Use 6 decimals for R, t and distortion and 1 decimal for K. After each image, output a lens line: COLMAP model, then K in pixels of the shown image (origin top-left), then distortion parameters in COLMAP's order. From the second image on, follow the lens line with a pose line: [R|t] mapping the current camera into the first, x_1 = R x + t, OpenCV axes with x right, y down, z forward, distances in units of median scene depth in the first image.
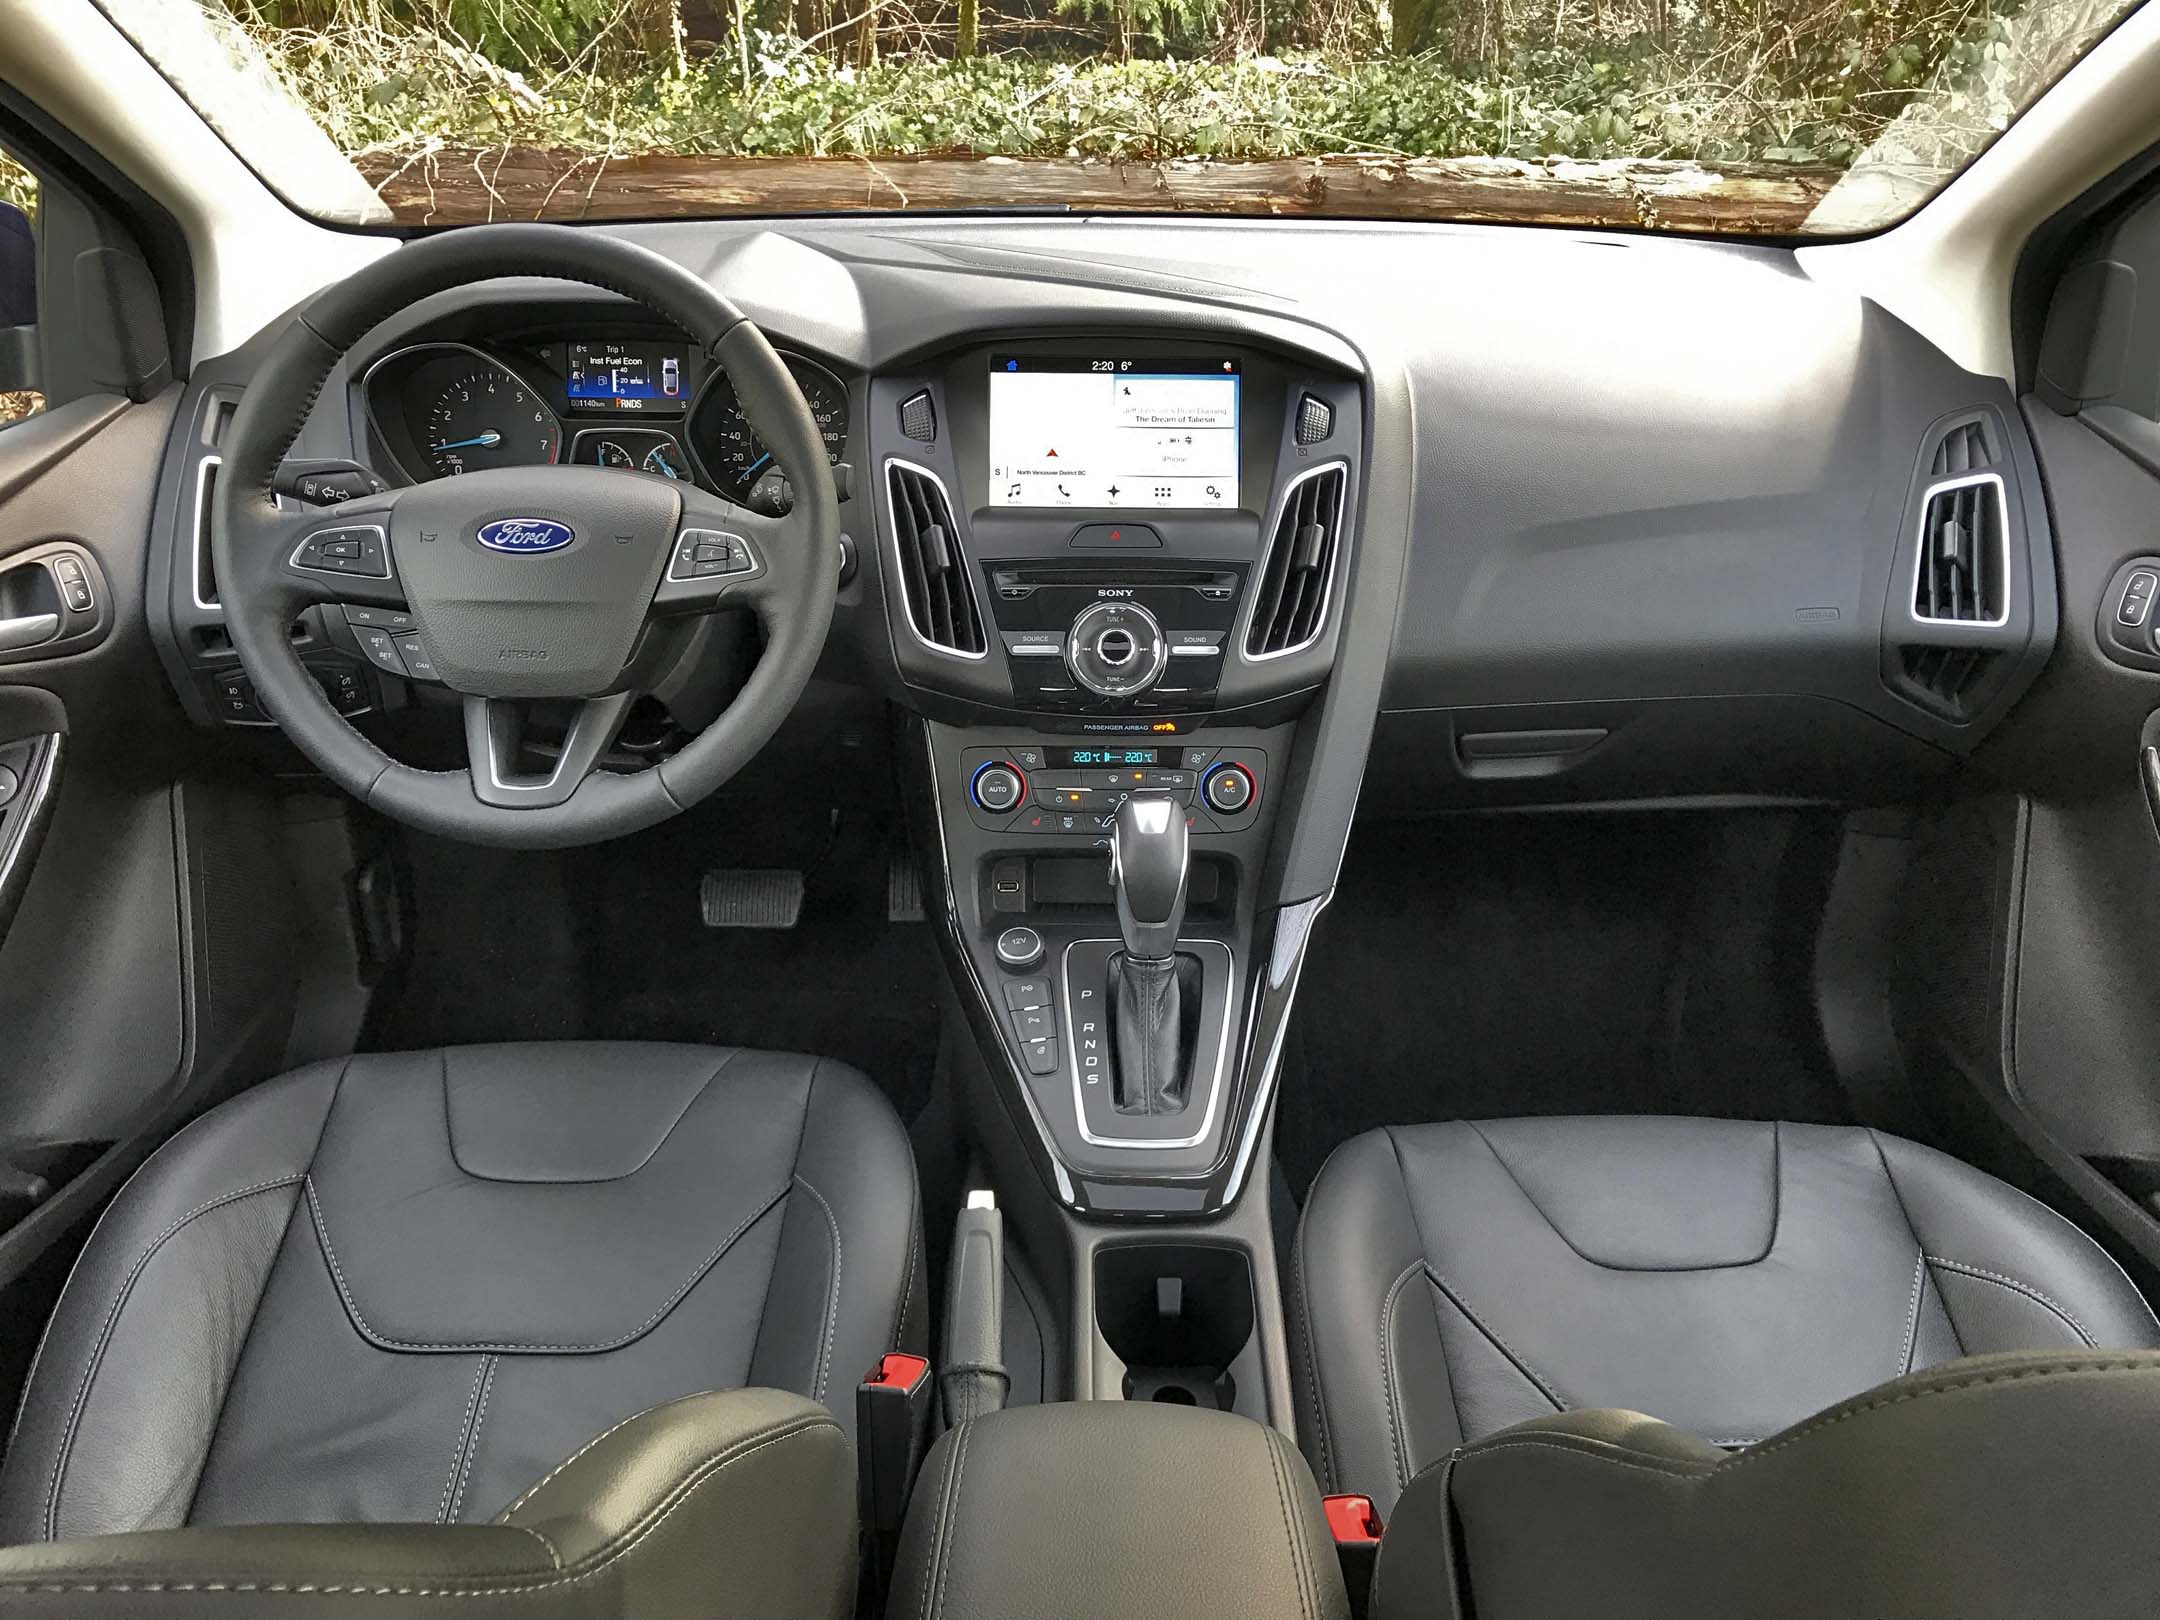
lens RADIAL K [[1784.4, 0, 1091.9], [0, 1784.4, 816.9], [0, 0, 1]] dist [0.145696, -0.496592]
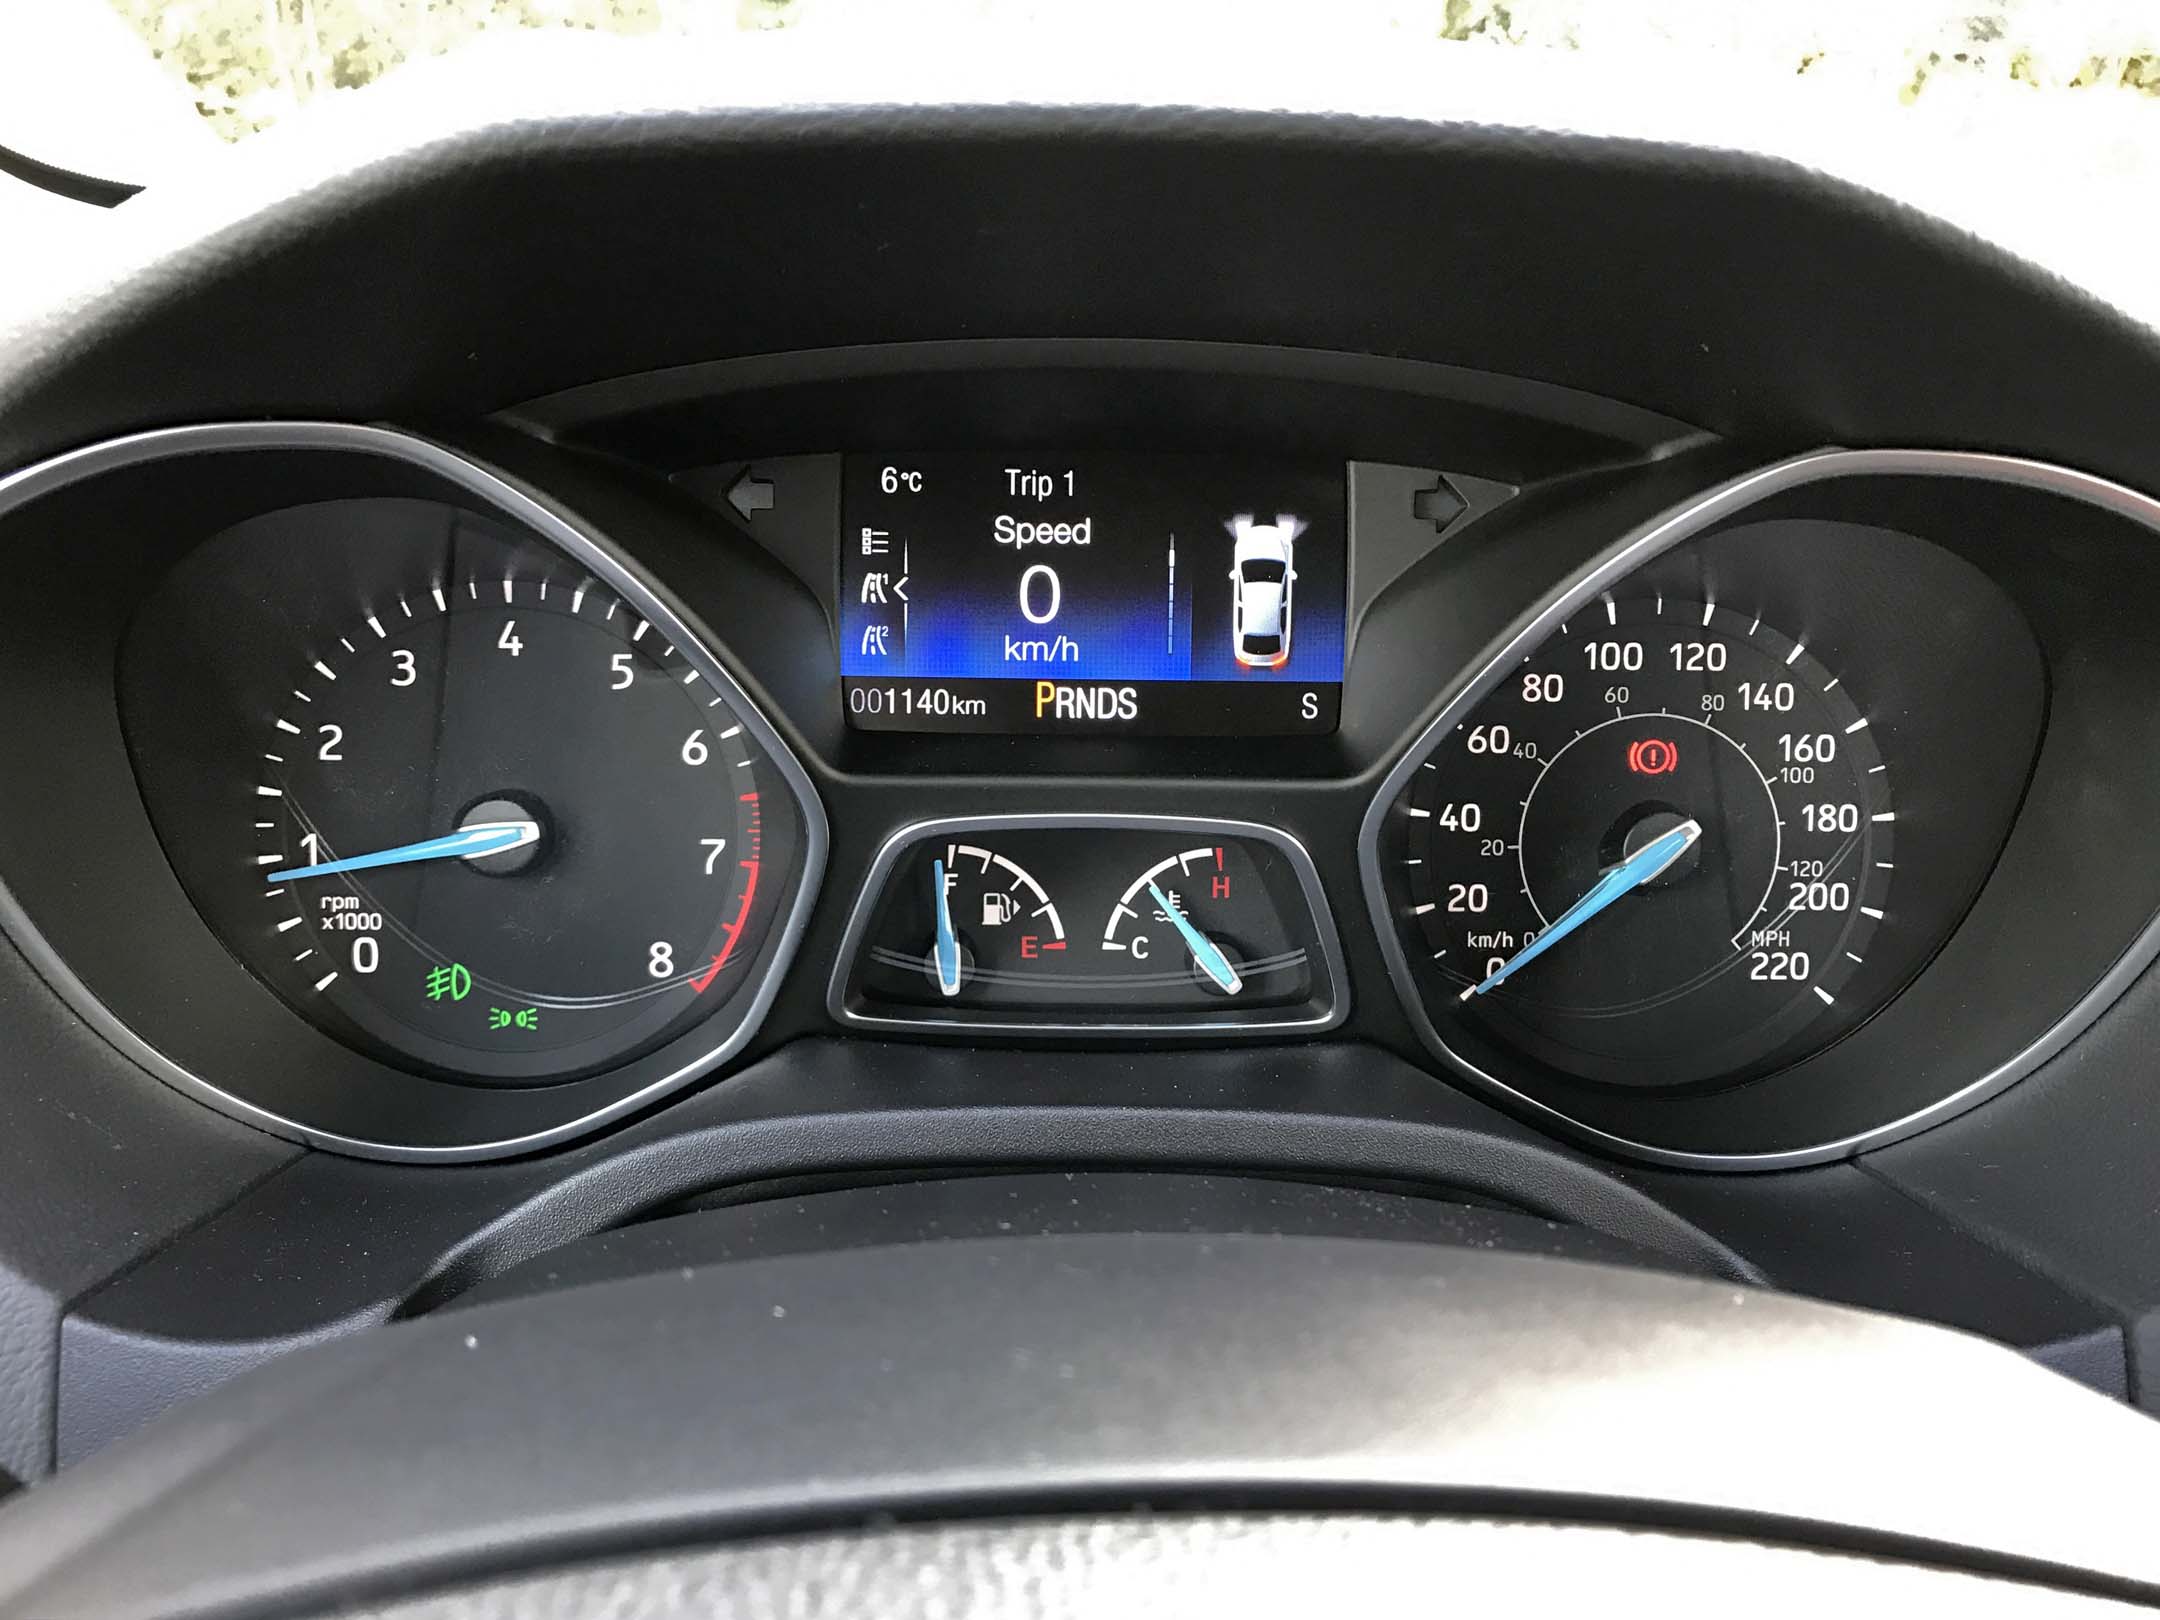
lens RADIAL K [[1784.4, 0, 1091.9], [0, 1784.4, 816.9], [0, 0, 1]] dist [0.145696, -0.496592]
pose [[0.999768, -0.001653, 0.021497, -0.260794], [0.004233, 0.992702, -0.120516, -0.184525], [-0.021141, 0.120579, 0.992479, 0.761346]]
